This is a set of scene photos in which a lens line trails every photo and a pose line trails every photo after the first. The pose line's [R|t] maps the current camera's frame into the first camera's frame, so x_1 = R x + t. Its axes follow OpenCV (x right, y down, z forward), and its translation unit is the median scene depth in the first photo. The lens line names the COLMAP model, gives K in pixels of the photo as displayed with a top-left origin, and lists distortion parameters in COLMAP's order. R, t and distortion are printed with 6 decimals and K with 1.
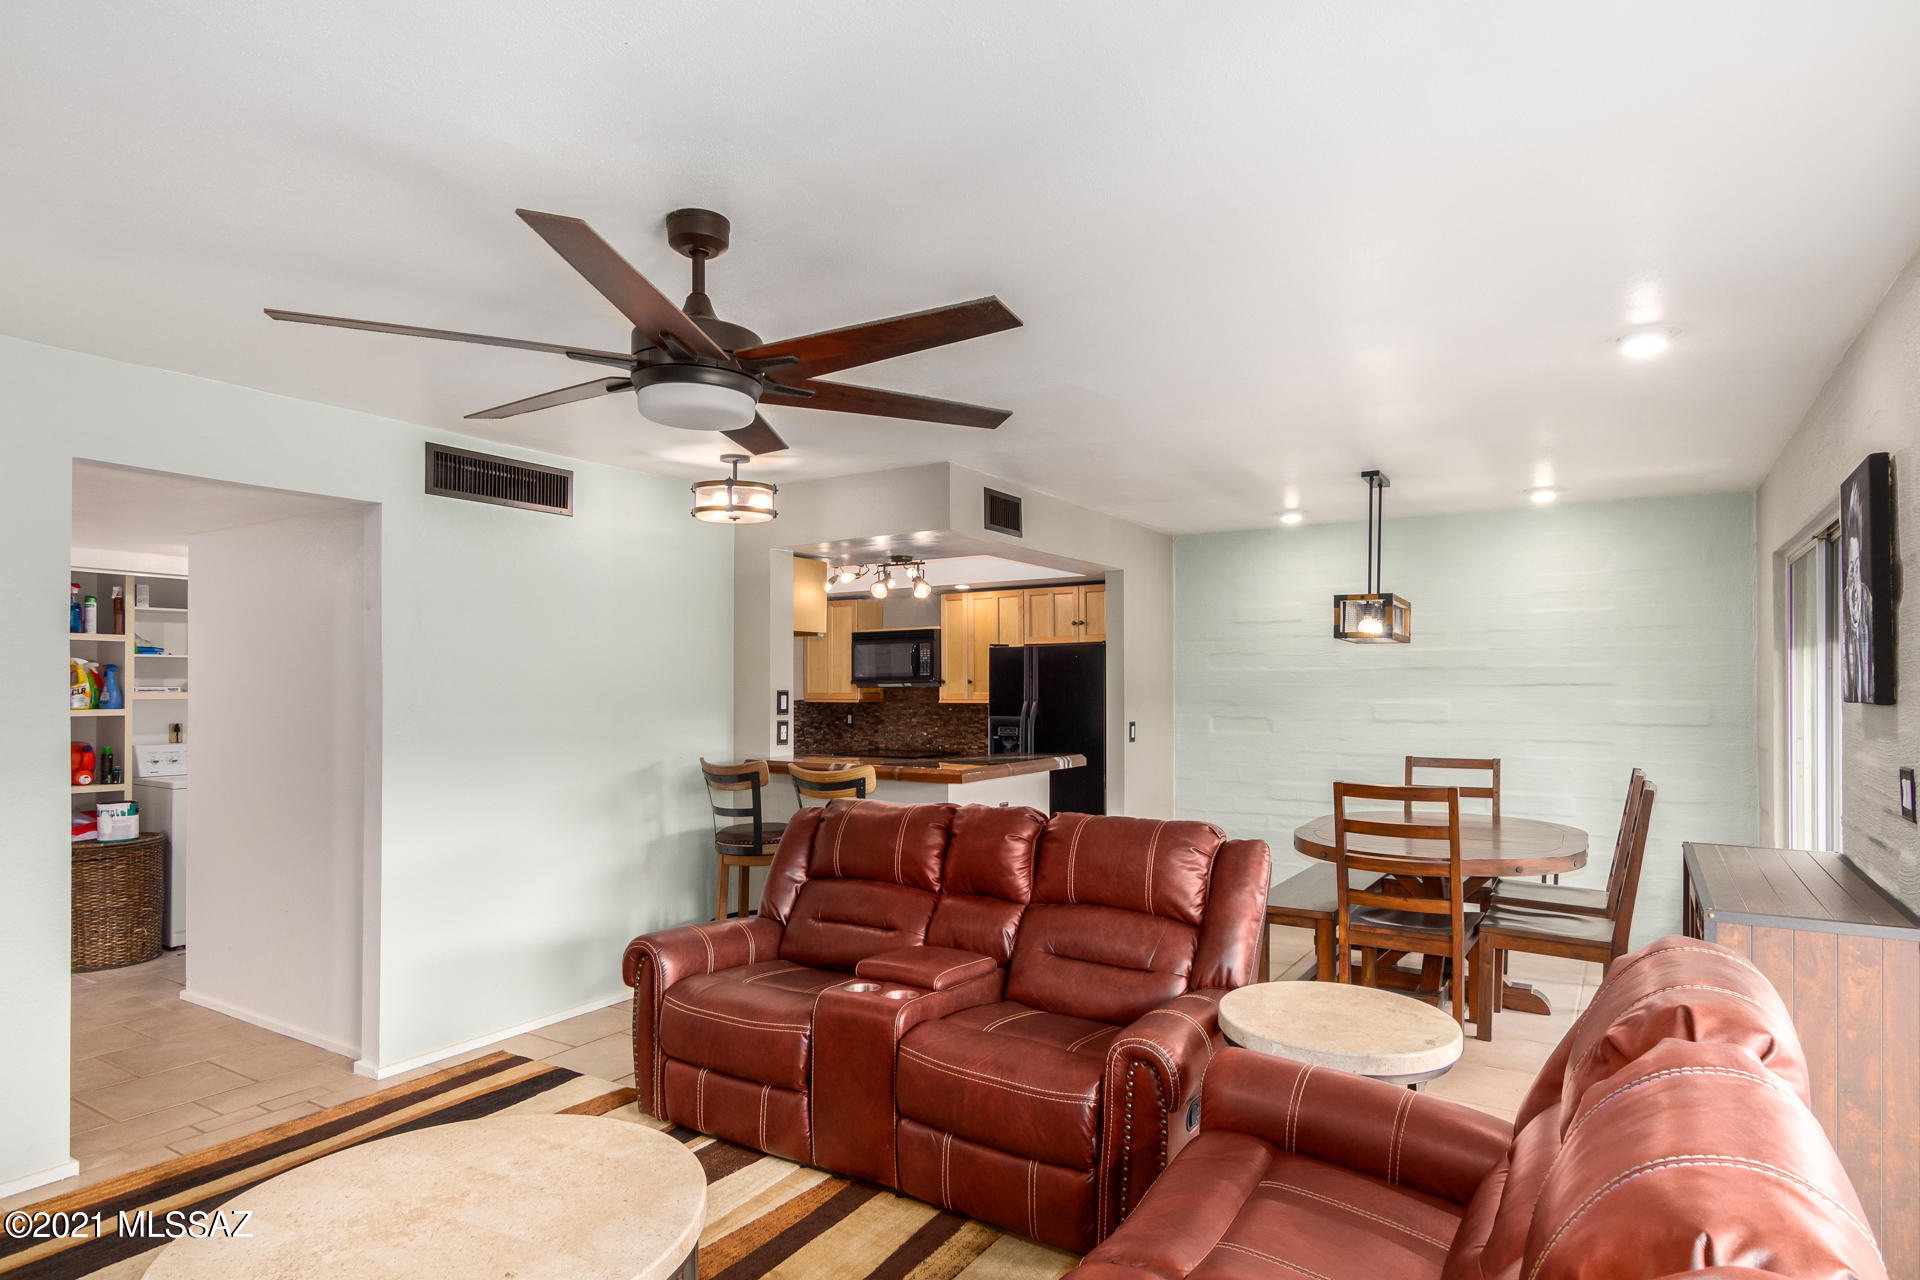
lens RADIAL K [[1040.6, 0, 960.0], [0, 1040.6, 640.0], [0, 0, 1]] dist [0.015203, -0.000184]
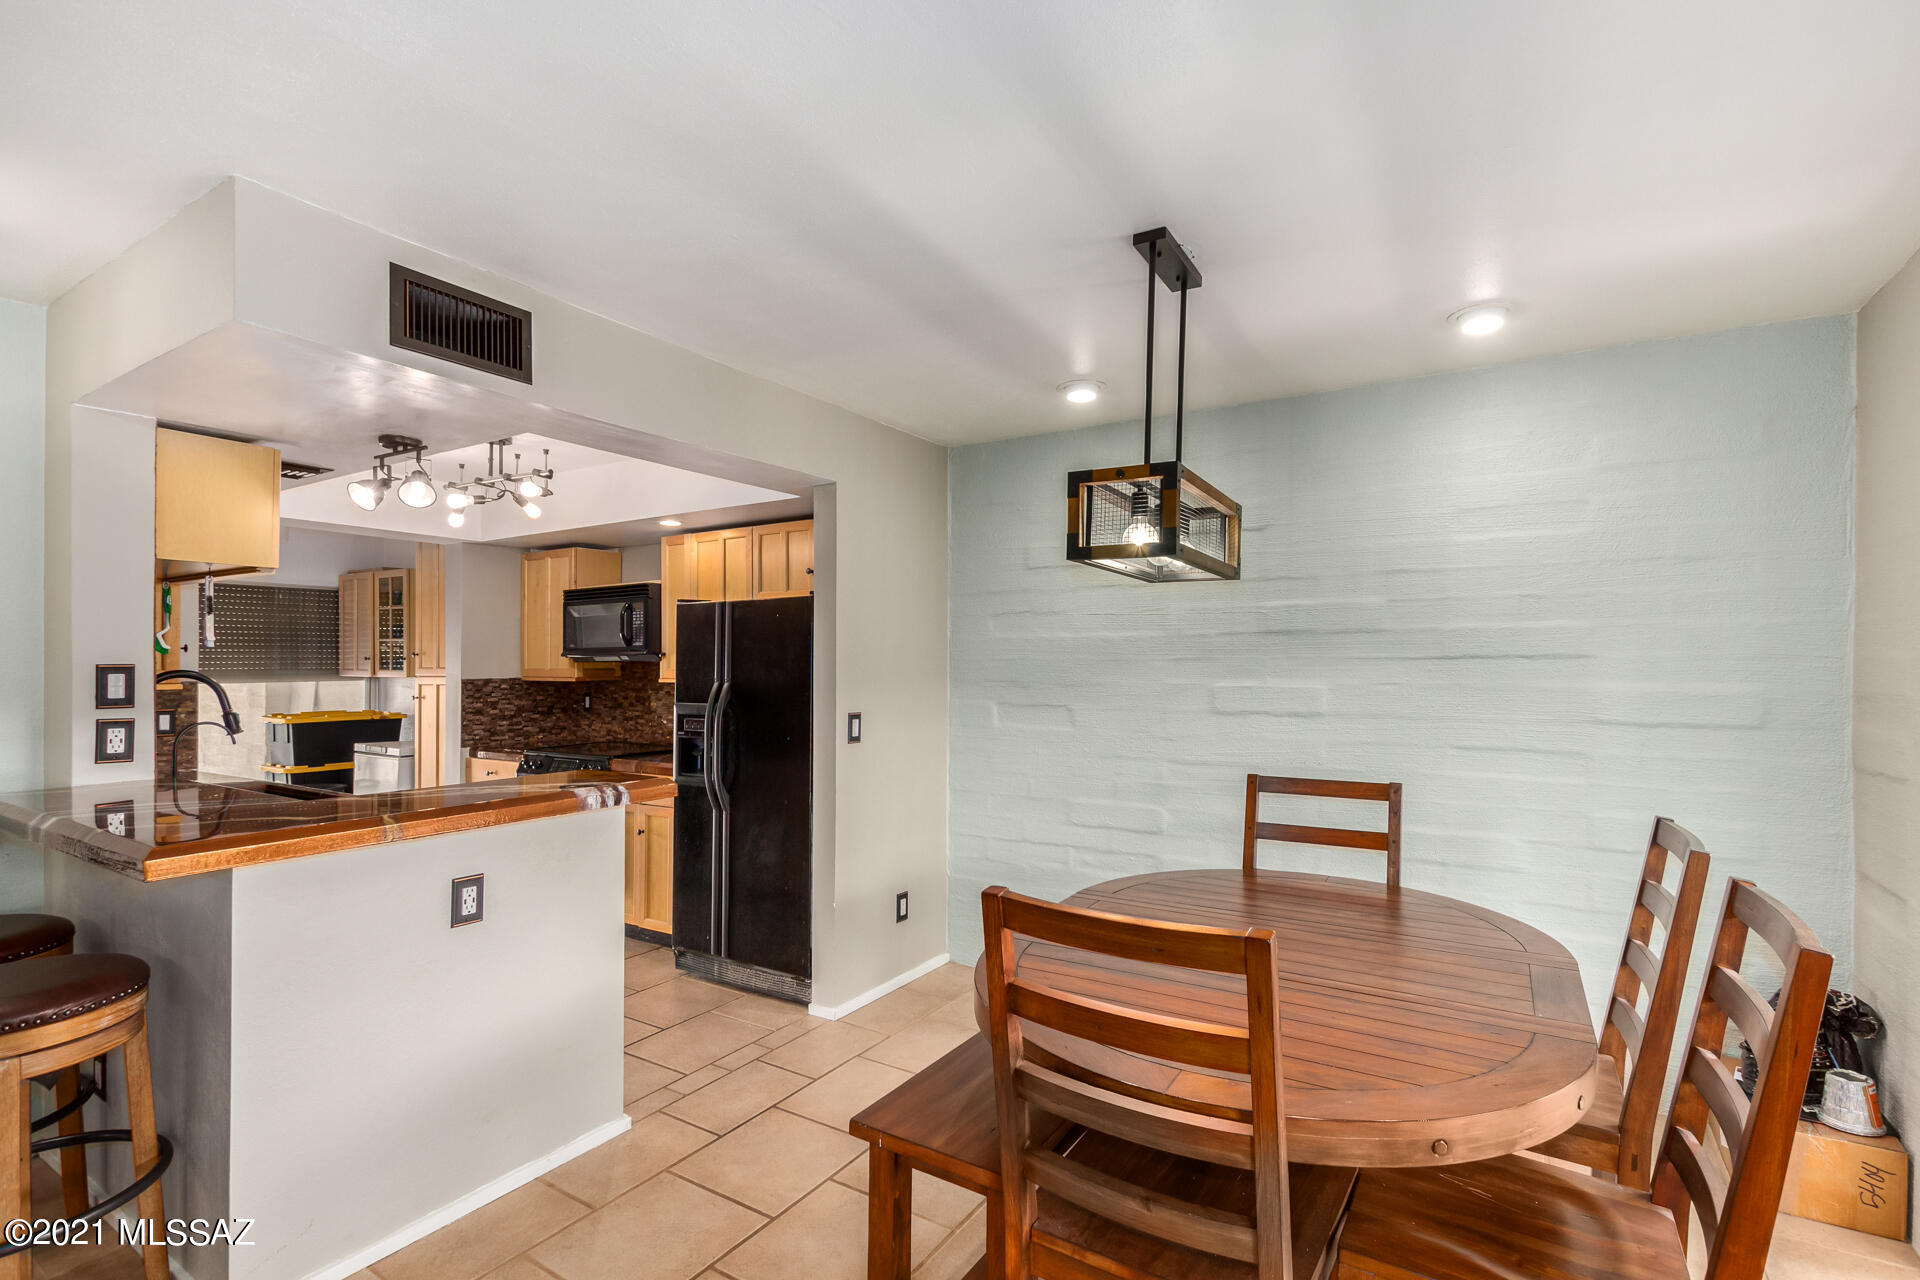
lens RADIAL K [[901.5, 0, 945.2], [0, 901.5, 642.8], [0, 0, 1]] dist [0.003831, 0.000476]
pose [[0.999998, 0.001270, 0.001325, 0.239942], [-0.001299, 0.999764, 0.021669, 0.022763], [-0.001297, -0.021670, 0.999764, 0.457215]]
